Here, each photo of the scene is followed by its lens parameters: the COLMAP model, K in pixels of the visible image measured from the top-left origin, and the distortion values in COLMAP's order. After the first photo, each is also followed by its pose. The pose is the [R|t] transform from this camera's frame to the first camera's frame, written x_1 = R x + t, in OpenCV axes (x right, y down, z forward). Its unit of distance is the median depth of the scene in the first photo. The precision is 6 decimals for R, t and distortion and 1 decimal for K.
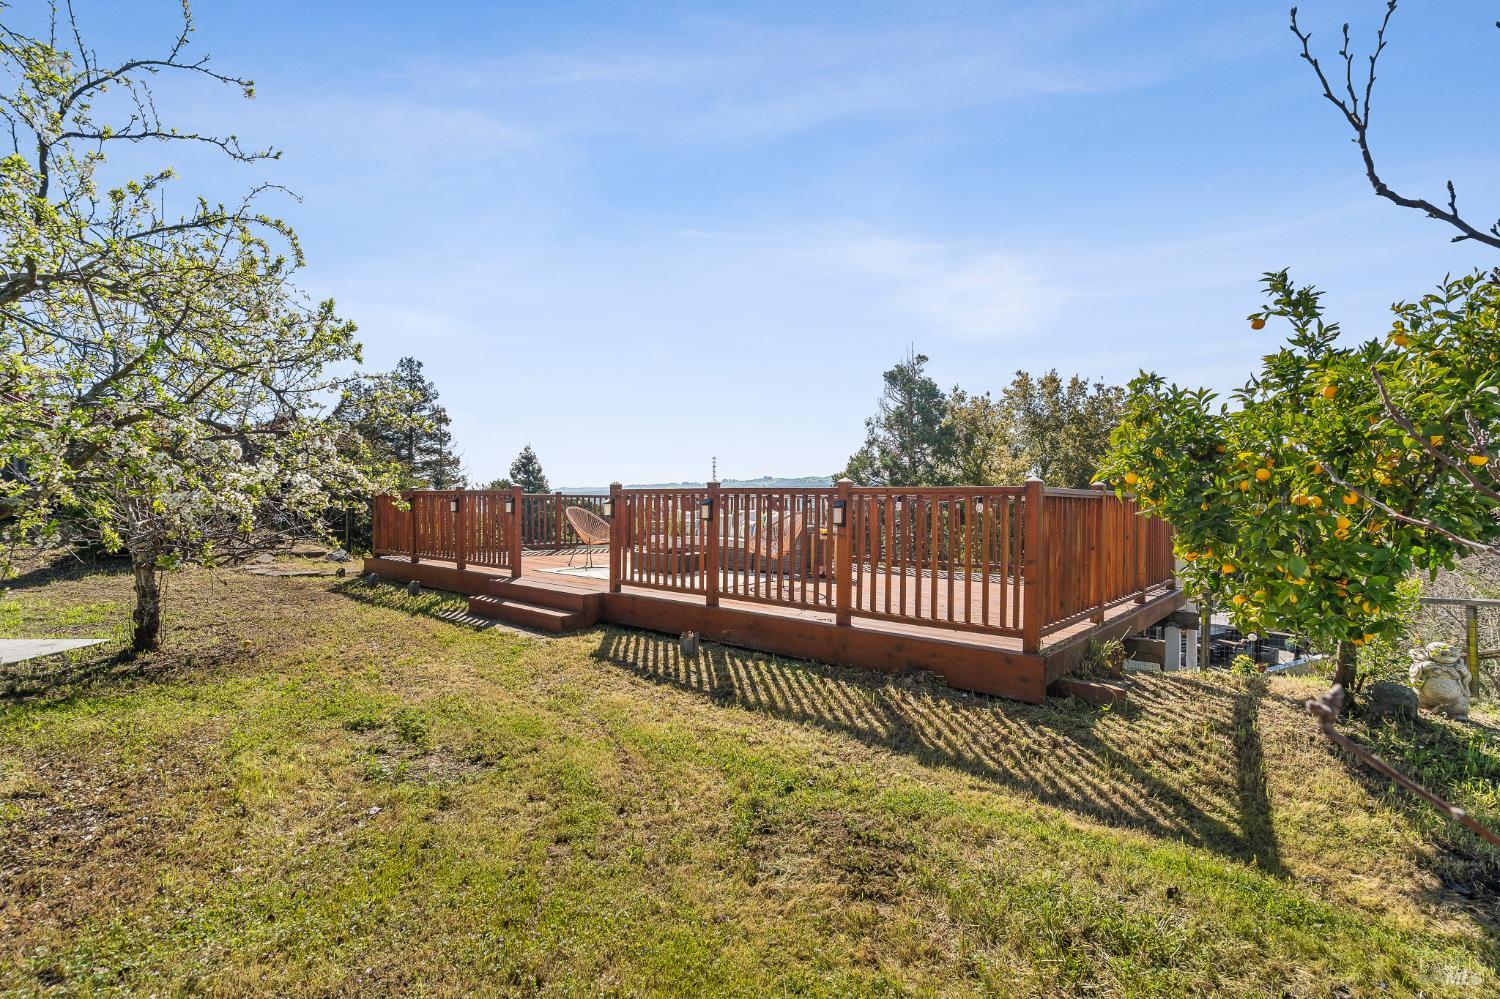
lens RADIAL K [[687.8, 0, 745.1], [0, 687.8, 501.1], [0, 0, 1]] dist [-0.000497, 0.001306]
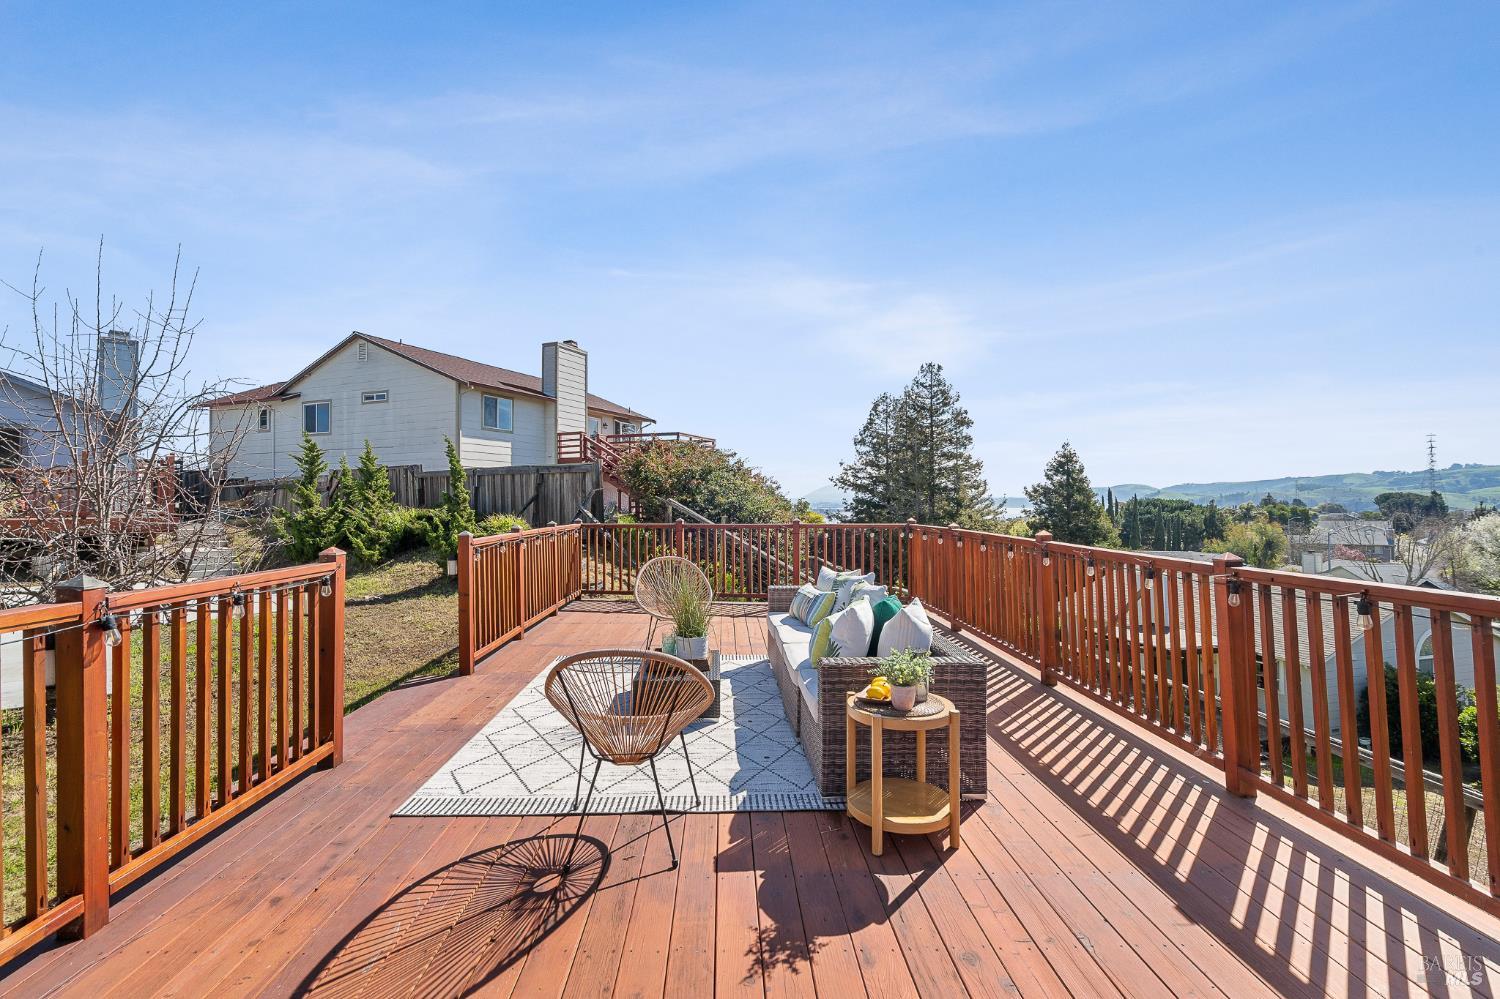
lens RADIAL K [[687.8, 0, 749.5], [0, 687.8, 494.6], [0, 0, 1]] dist [-0.000497, 0.001306]
pose [[0.674714, -0.017399, -0.737874, 0.061656], [0.010546, 0.999847, -0.013933, -0.008305], [0.738004, 0.001619, 0.674794, 0.143199]]
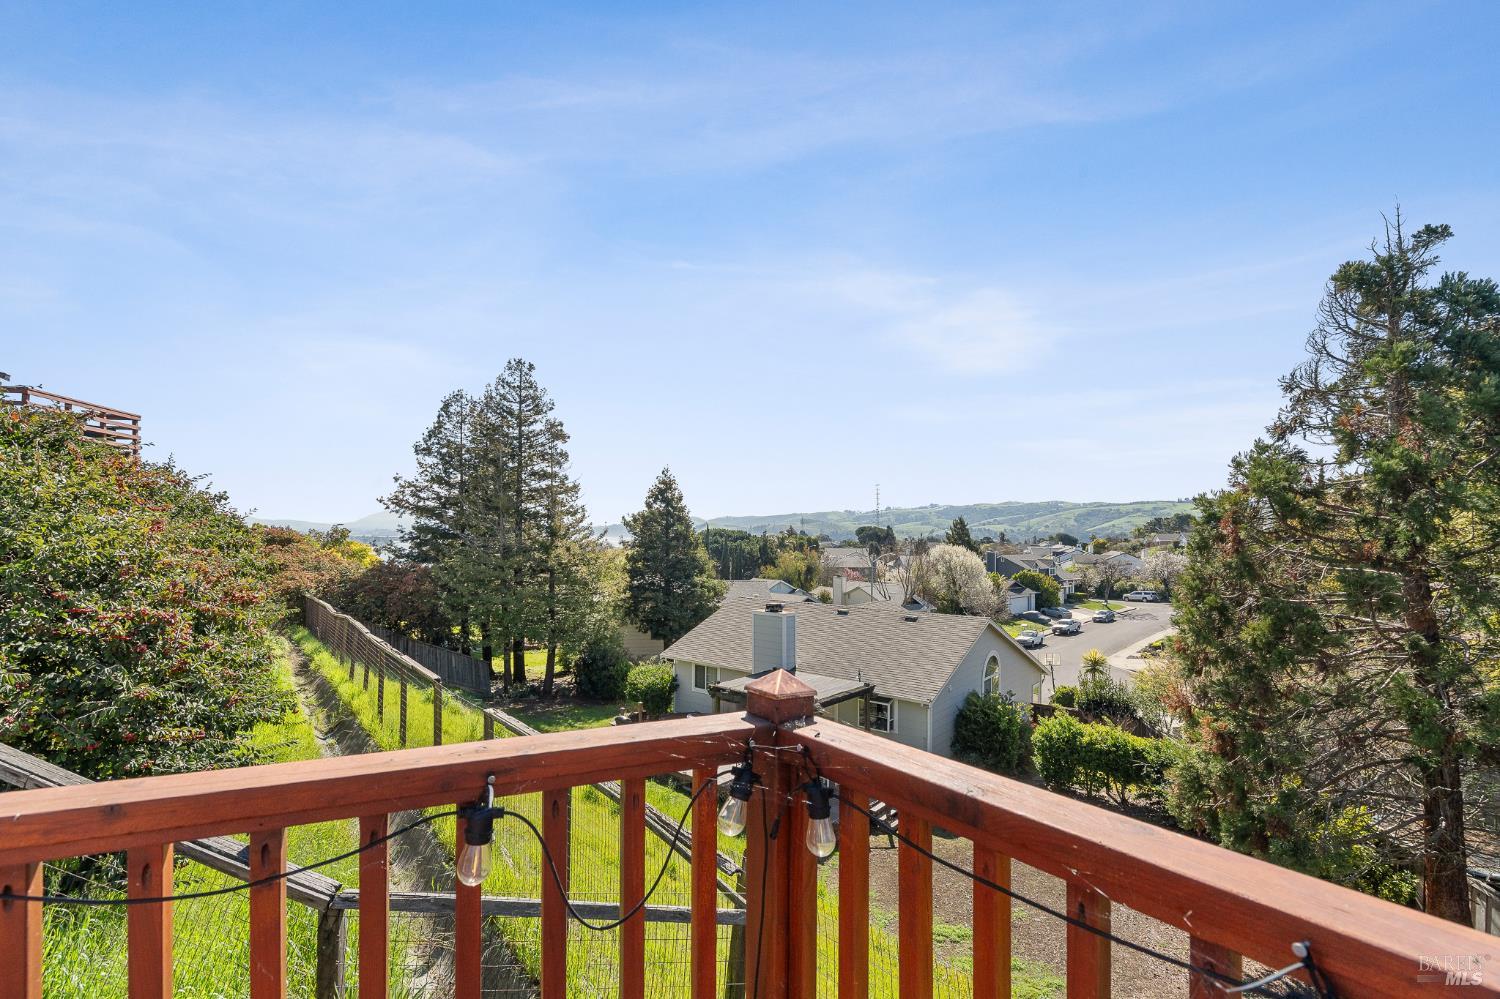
lens RADIAL K [[687.8, 0, 746.5], [0, 687.8, 528.1], [0, 0, 1]] dist [-0.000497, 0.001306]
pose [[0.973372, -0.002712, -0.229214, -0.047573], [0.002066, 0.999993, -0.003059, -0.008780], [0.229221, 0.002504, 0.973371, 0.281934]]
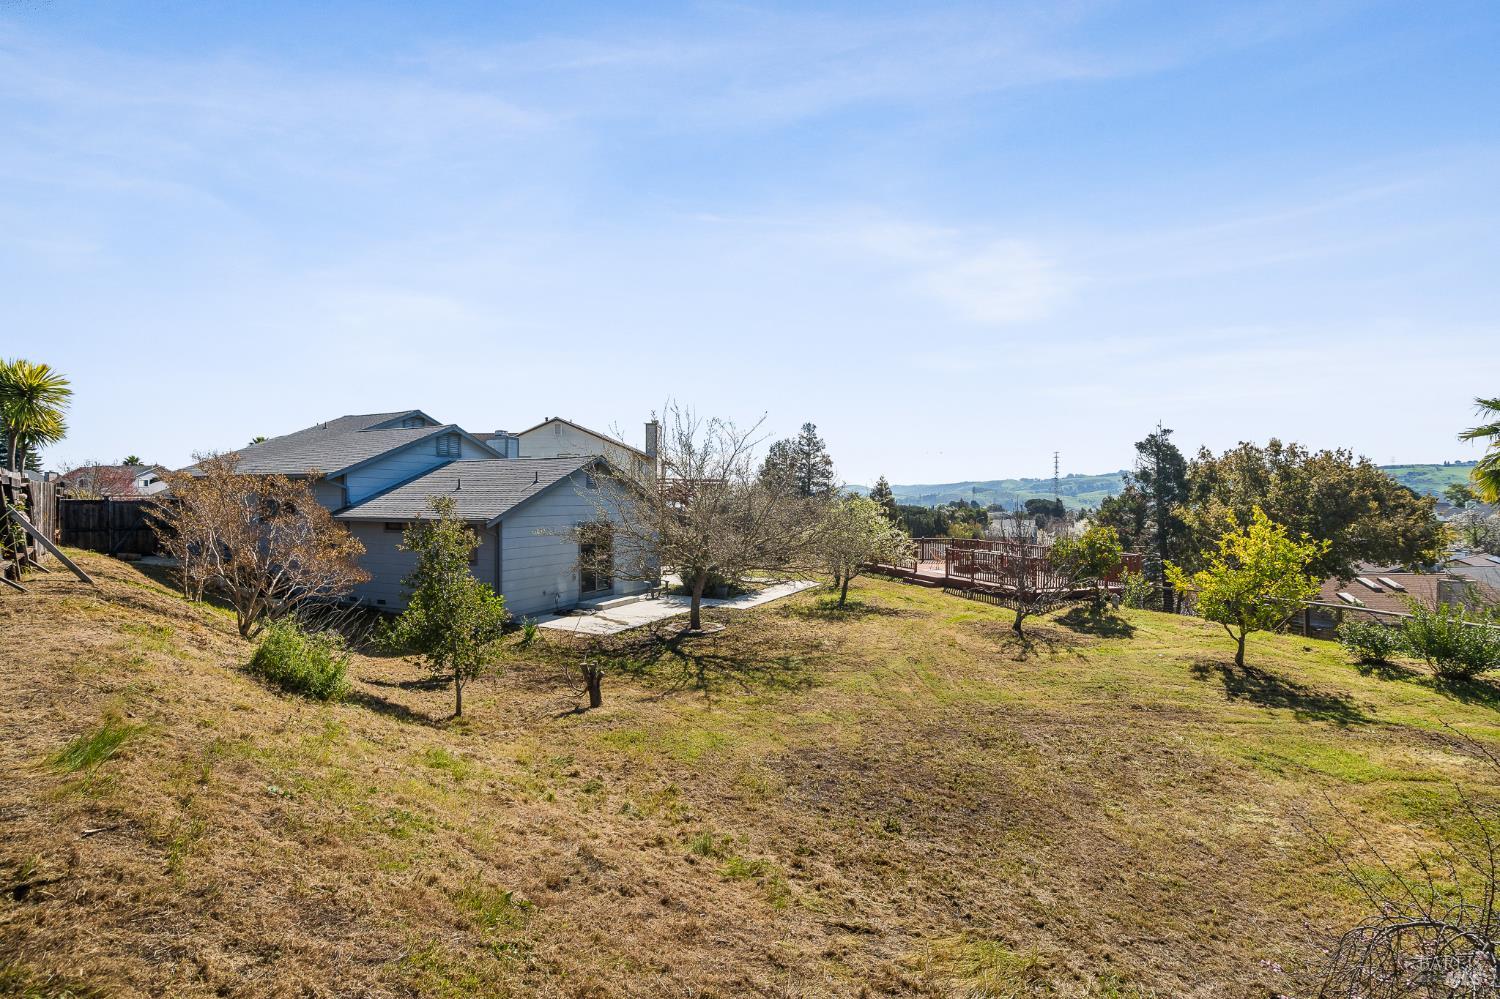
lens RADIAL K [[687.8, 0, 748.8], [0, 687.8, 492.2], [0, 0, 1]] dist [-0.000497, 0.001306]
pose [[0.892354, -0.005022, -0.451309, 0.077813], [0.001139, 0.999960, -0.008874, -0.042850], [0.451336, 0.007404, 0.892324, -0.408262]]
